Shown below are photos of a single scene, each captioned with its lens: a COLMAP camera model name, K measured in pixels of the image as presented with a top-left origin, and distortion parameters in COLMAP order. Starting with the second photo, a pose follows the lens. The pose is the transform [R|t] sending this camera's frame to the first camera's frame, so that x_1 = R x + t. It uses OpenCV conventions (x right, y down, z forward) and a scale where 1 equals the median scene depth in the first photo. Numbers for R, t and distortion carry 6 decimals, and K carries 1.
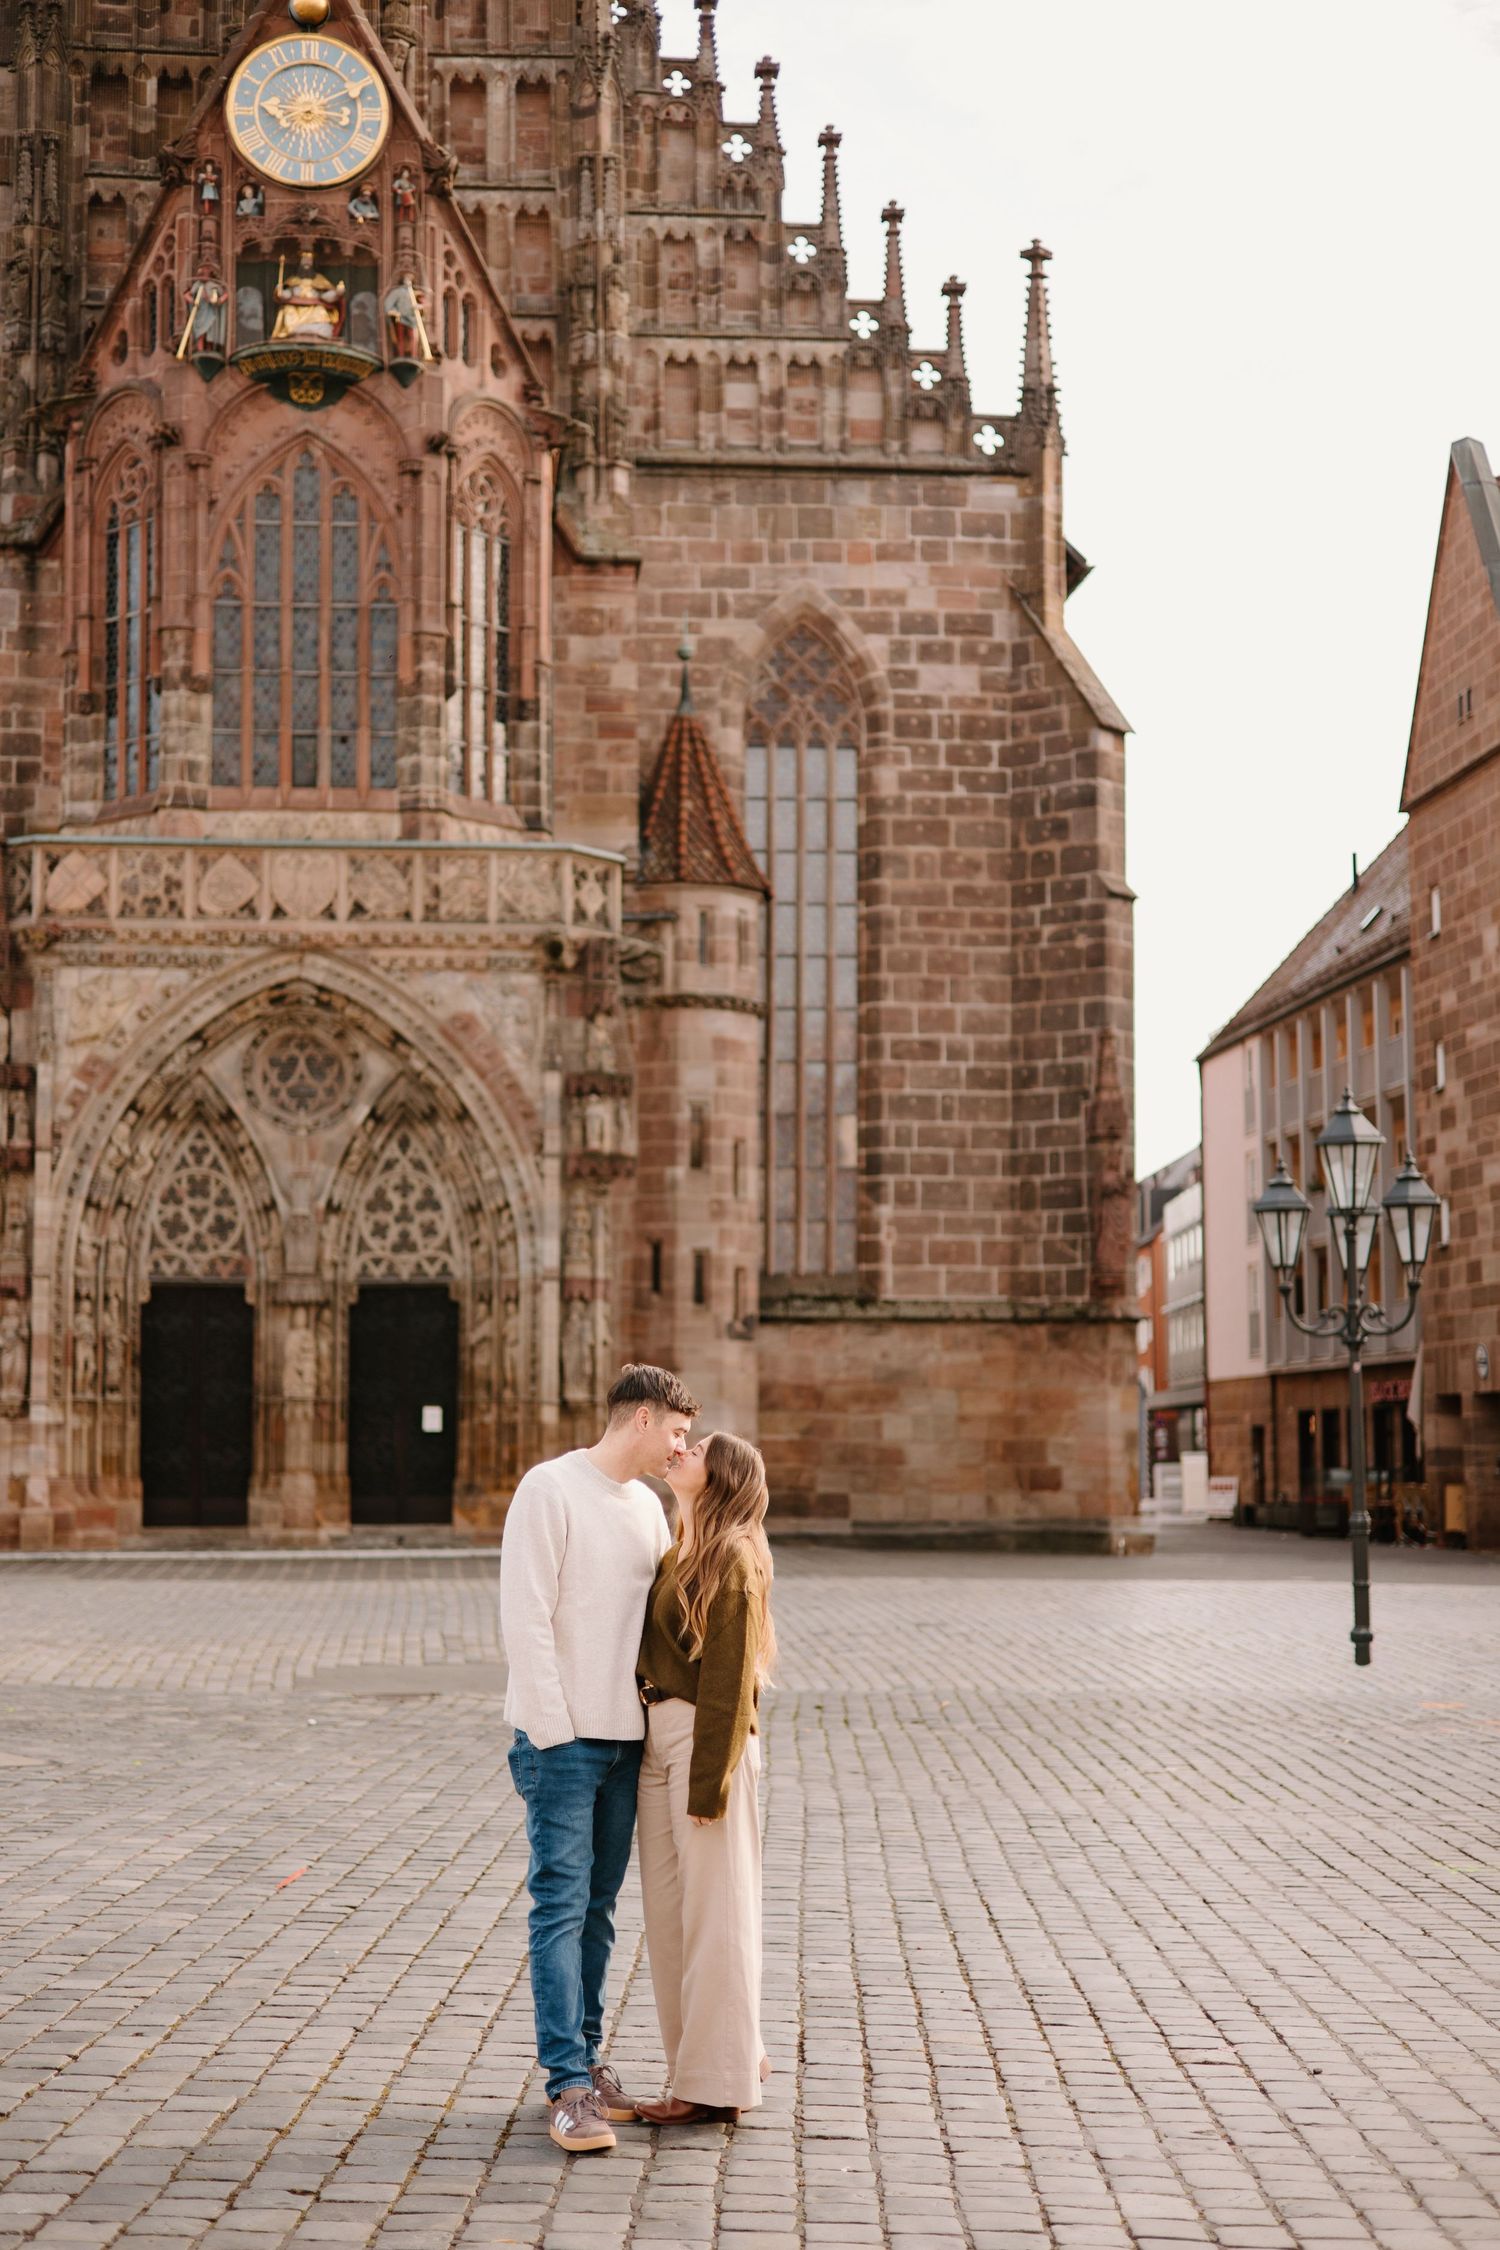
lens RADIAL K [[3289.1, 0, 780.3], [0, 3289.1, 1099.7], [0, 0, 1]] dist [0.041323, 0.000000]
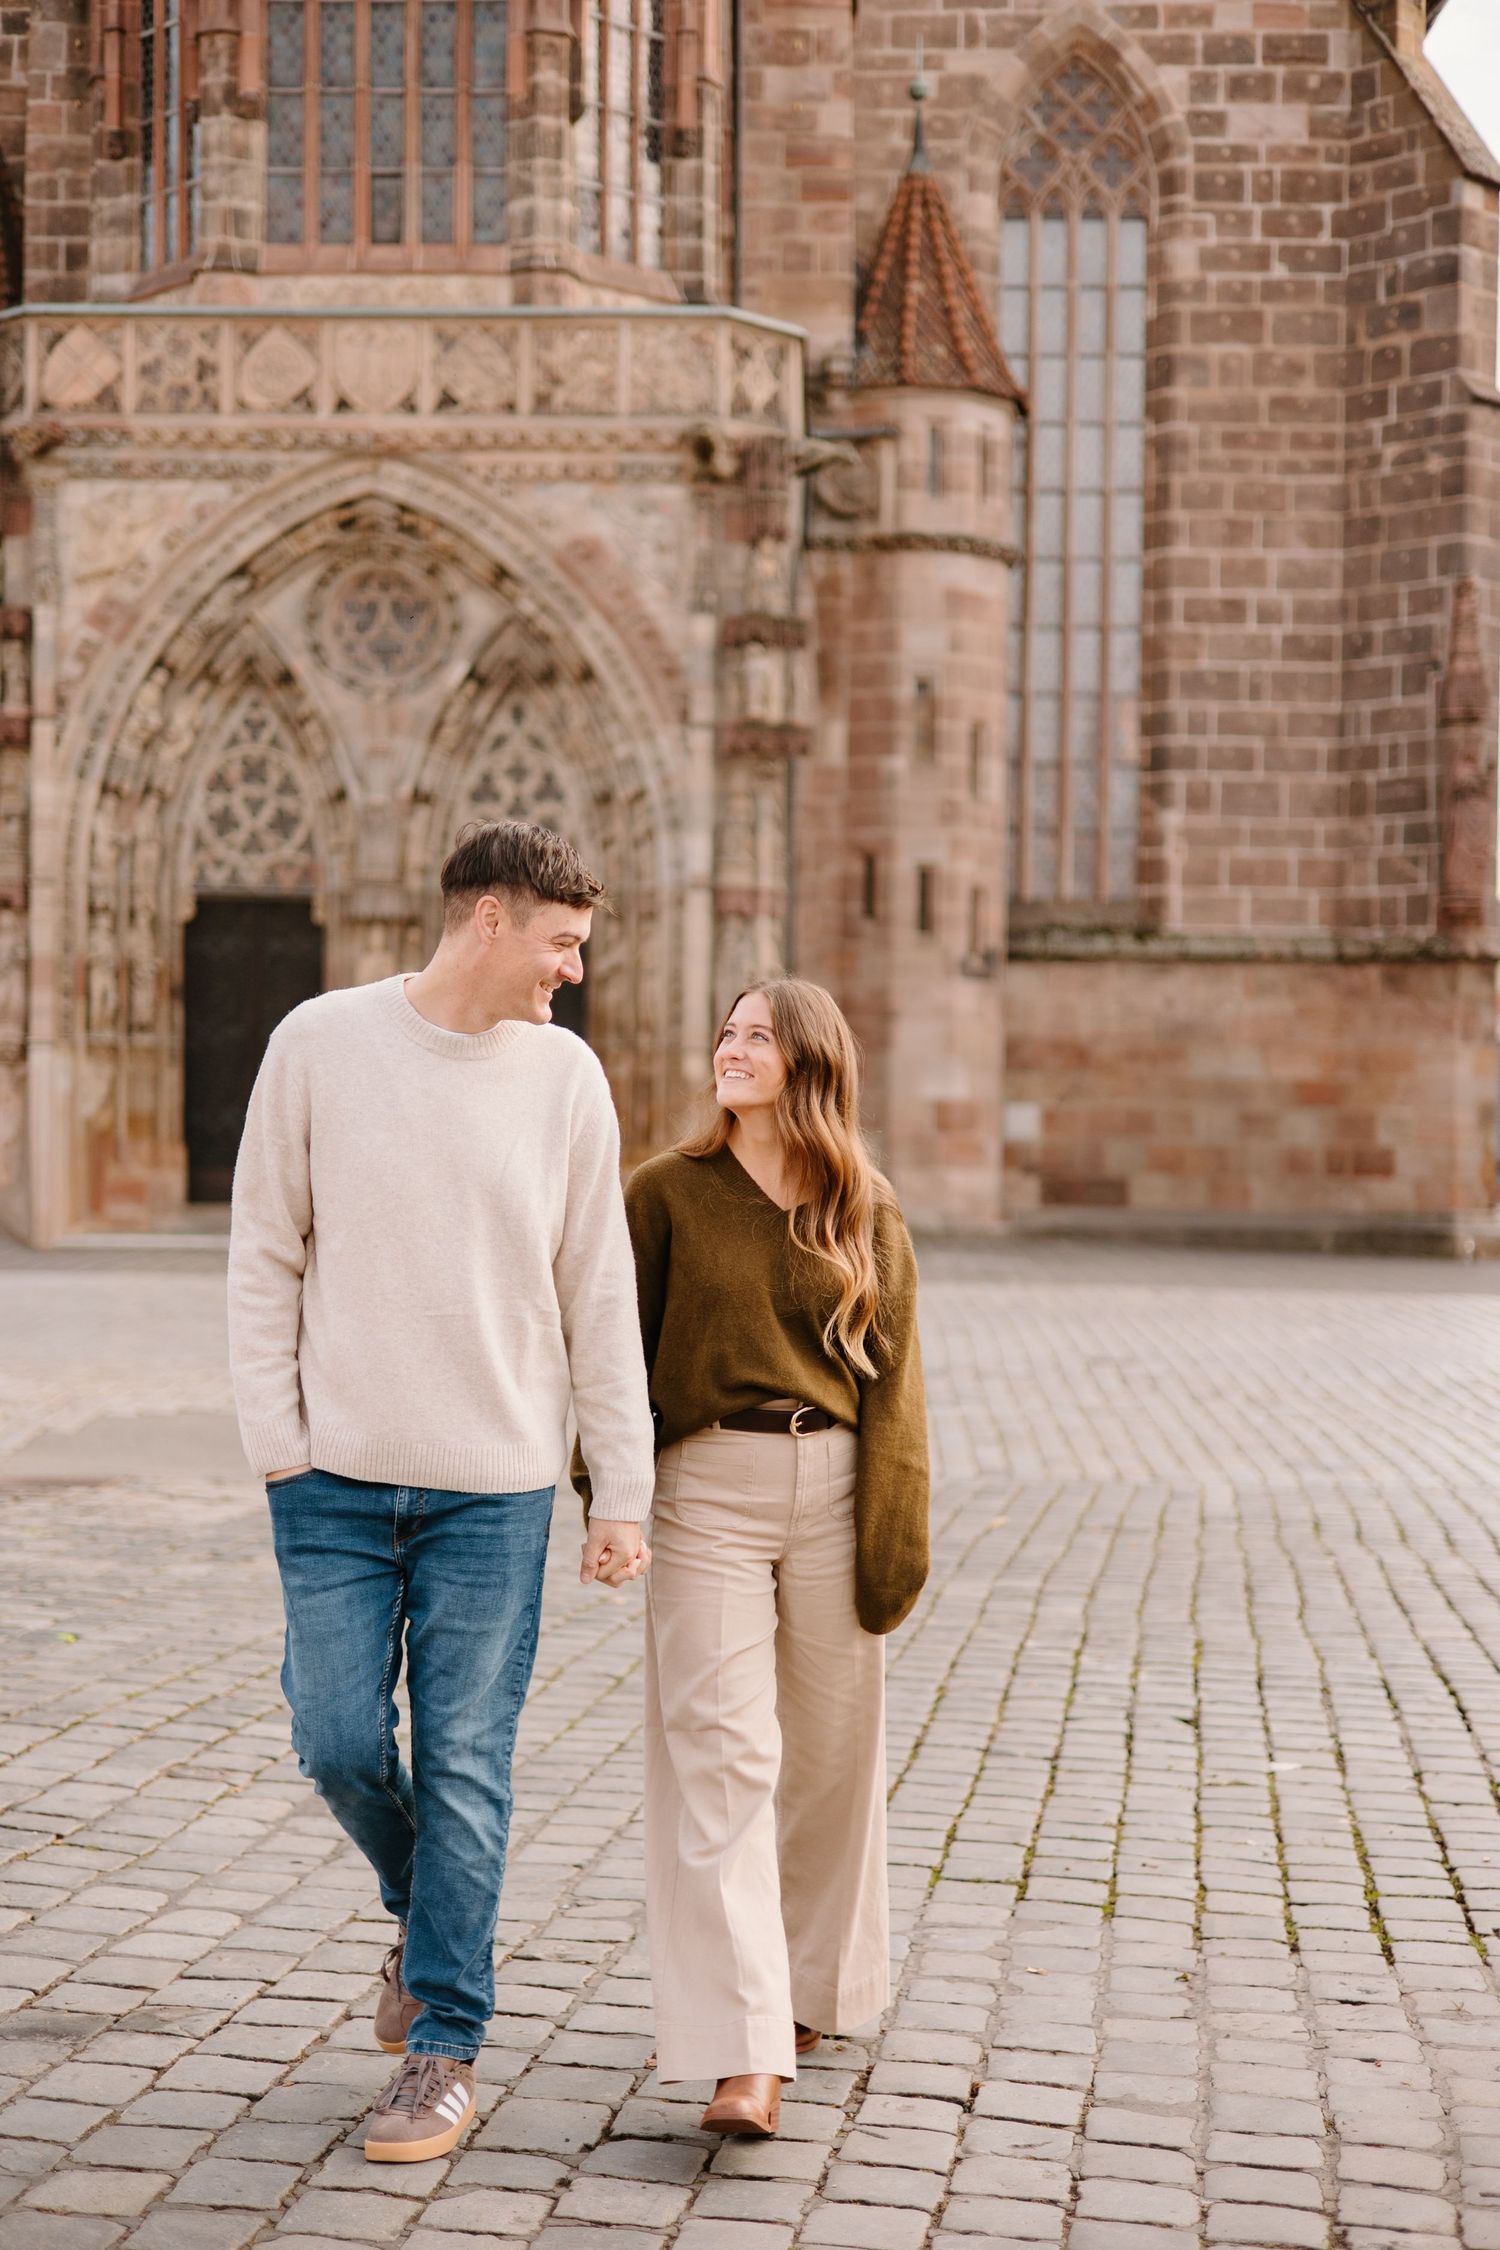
lens RADIAL K [[3289.1, 0, 865.0], [0, 3289.1, 1101.6], [0, 0, 1]] dist [0.041323, 0.000000]
pose [[0.993744, 0.007997, -0.111396, 0.047490], [0.001576, 0.996329, 0.085589, 0.034172], [0.111671, -0.085229, 0.990084, 0.219594]]
